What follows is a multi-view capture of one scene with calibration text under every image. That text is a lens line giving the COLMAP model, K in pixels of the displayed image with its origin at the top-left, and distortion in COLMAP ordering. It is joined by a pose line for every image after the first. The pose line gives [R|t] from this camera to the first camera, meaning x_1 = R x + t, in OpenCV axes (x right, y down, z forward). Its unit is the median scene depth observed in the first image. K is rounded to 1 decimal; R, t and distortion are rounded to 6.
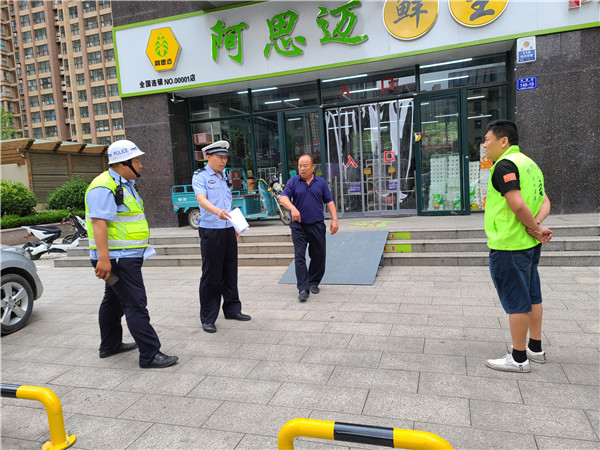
lens RADIAL K [[447.2, 0, 300.0], [0, 447.2, 225.0], [0, 0, 1]] dist [0.081263, -0.070847]
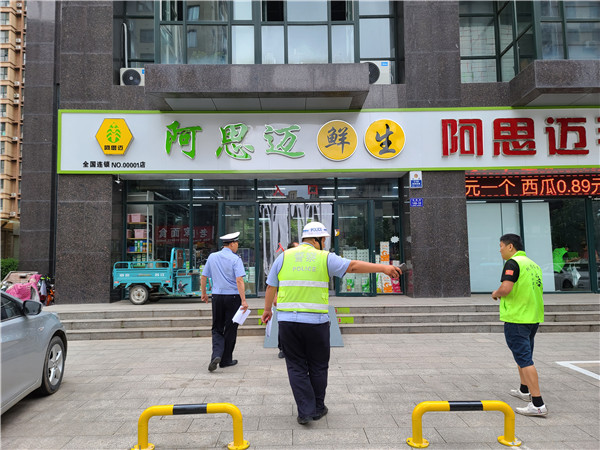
lens RADIAL K [[447.2, 0, 300.0], [0, 447.2, 225.0], [0, 0, 1]] dist [0.081263, -0.070847]
pose [[0.941210, 0.078357, 0.328608, -0.247789], [-0.013852, 0.980862, -0.194213, 0.027508], [-0.337537, 0.178244, 0.924283, -0.124700]]
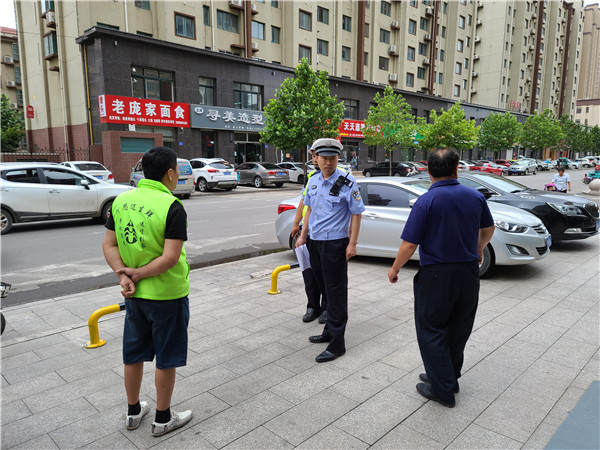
lens RADIAL K [[447.2, 0, 300.0], [0, 447.2, 225.0], [0, 0, 1]] dist [0.081263, -0.070847]
pose [[-0.465776, 0.191149, -0.864011, 0.349089], [-0.049173, 0.969291, 0.240949, -0.102518], [0.883535, 0.154714, -0.442073, 0.584667]]
